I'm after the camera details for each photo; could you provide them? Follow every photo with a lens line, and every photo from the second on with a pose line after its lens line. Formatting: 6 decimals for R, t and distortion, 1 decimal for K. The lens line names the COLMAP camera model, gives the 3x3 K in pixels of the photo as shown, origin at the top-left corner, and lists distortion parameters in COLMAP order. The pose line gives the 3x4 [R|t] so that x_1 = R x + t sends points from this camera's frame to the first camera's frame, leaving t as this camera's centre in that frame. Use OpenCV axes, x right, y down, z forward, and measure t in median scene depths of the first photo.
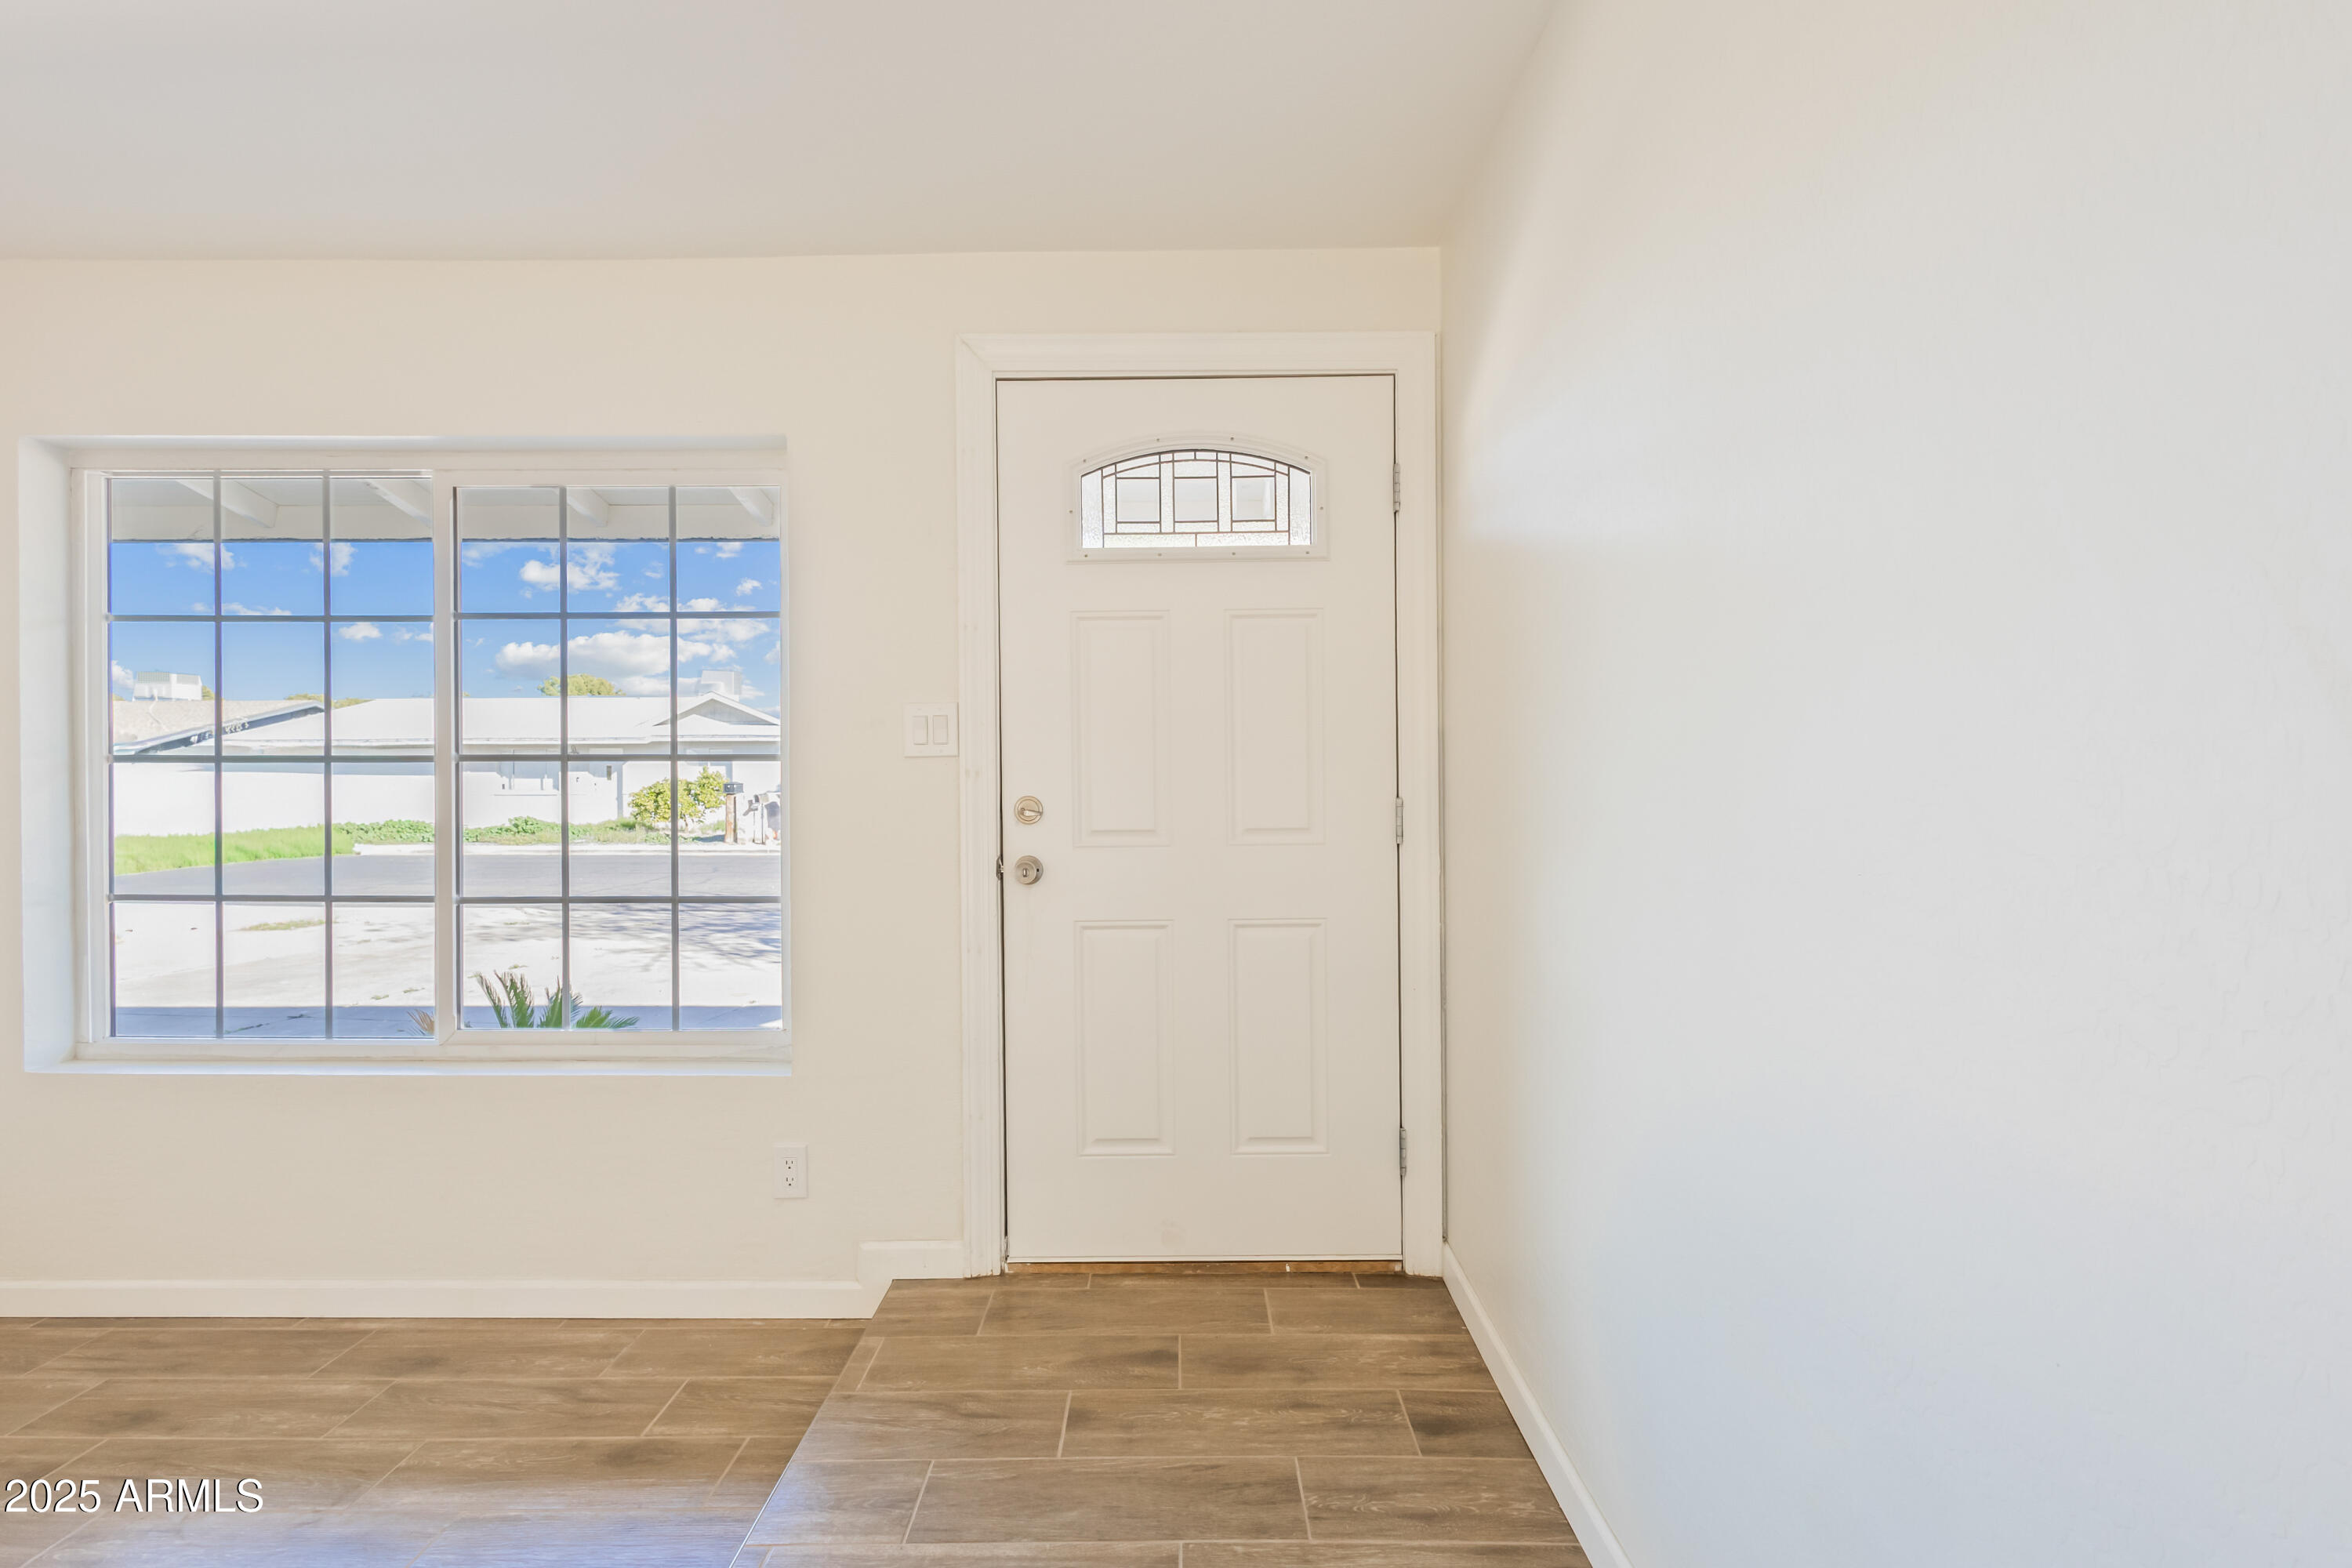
lens RADIAL K [[1083.9, 0, 1164.4], [0, 1083.9, 777.5], [0, 0, 1]] dist [0.010738, -0.002067]
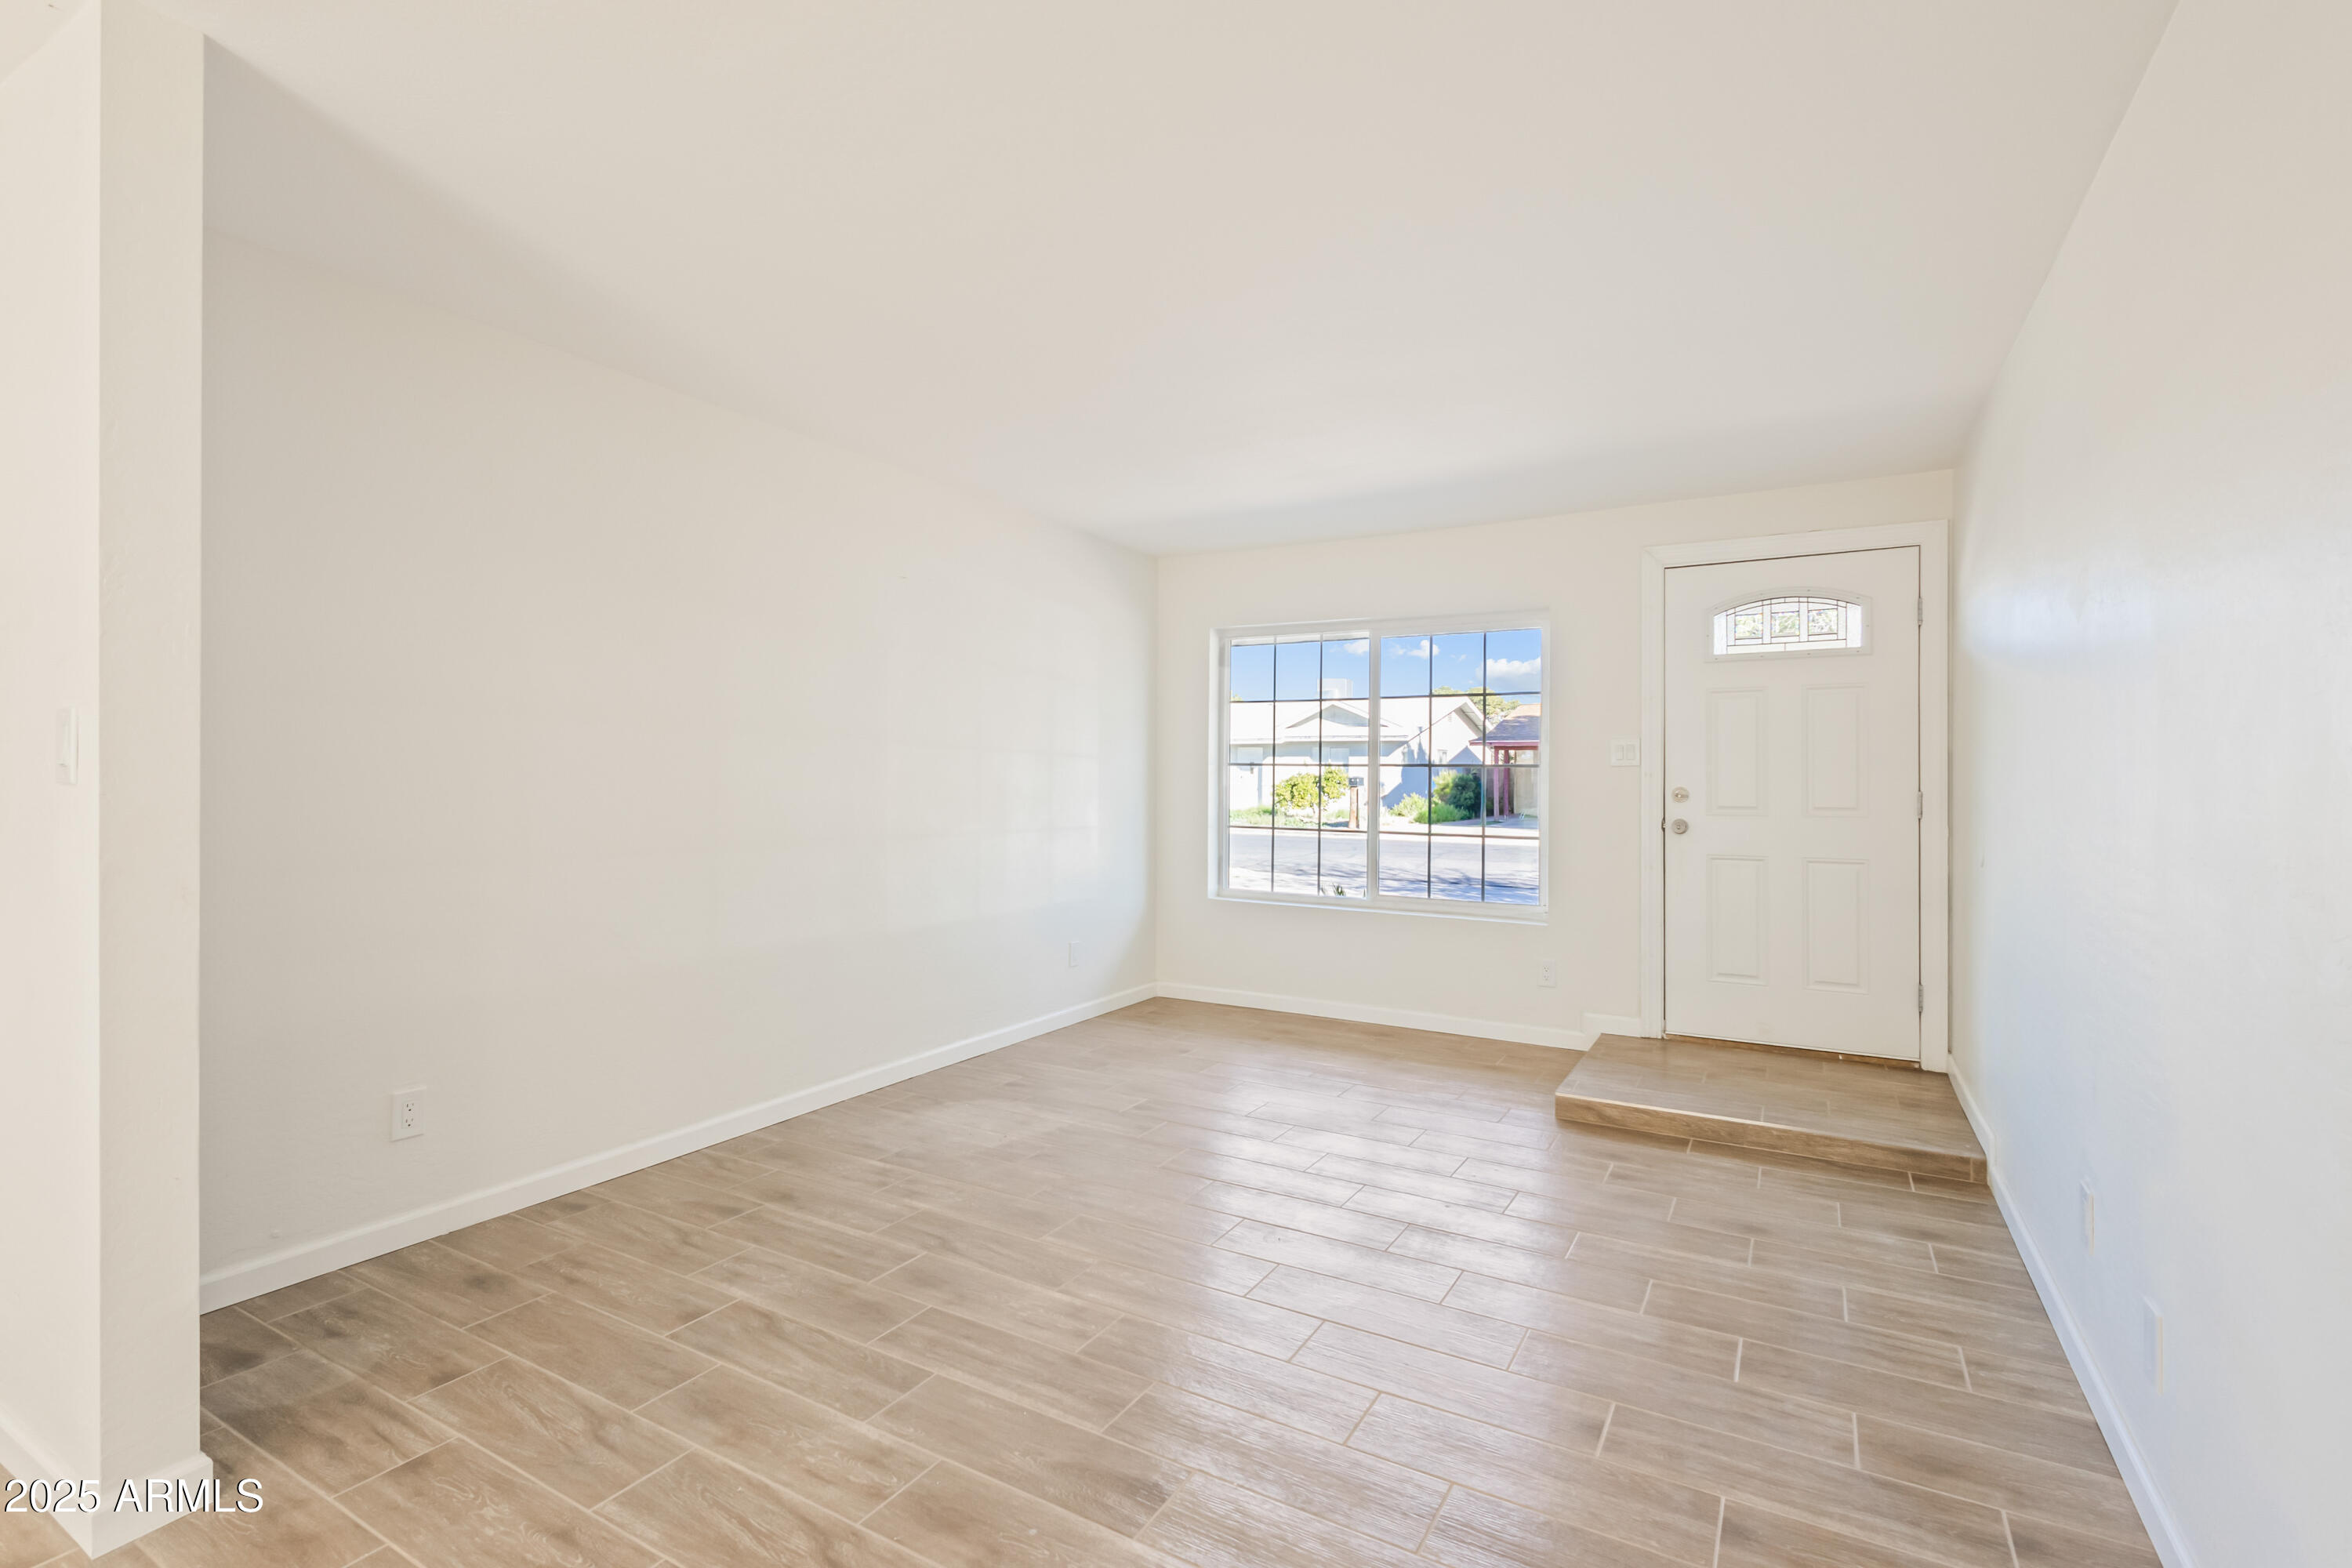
lens RADIAL K [[1083.9, 0, 1159.9], [0, 1083.9, 780.3], [0, 0, 1]] dist [0.010738, -0.002067]
pose [[0.867087, 0.010657, -0.498043, 0.031092], [-0.007209, 0.999935, 0.008846, -0.005304], [0.498105, -0.004080, 0.867107, -1.089280]]
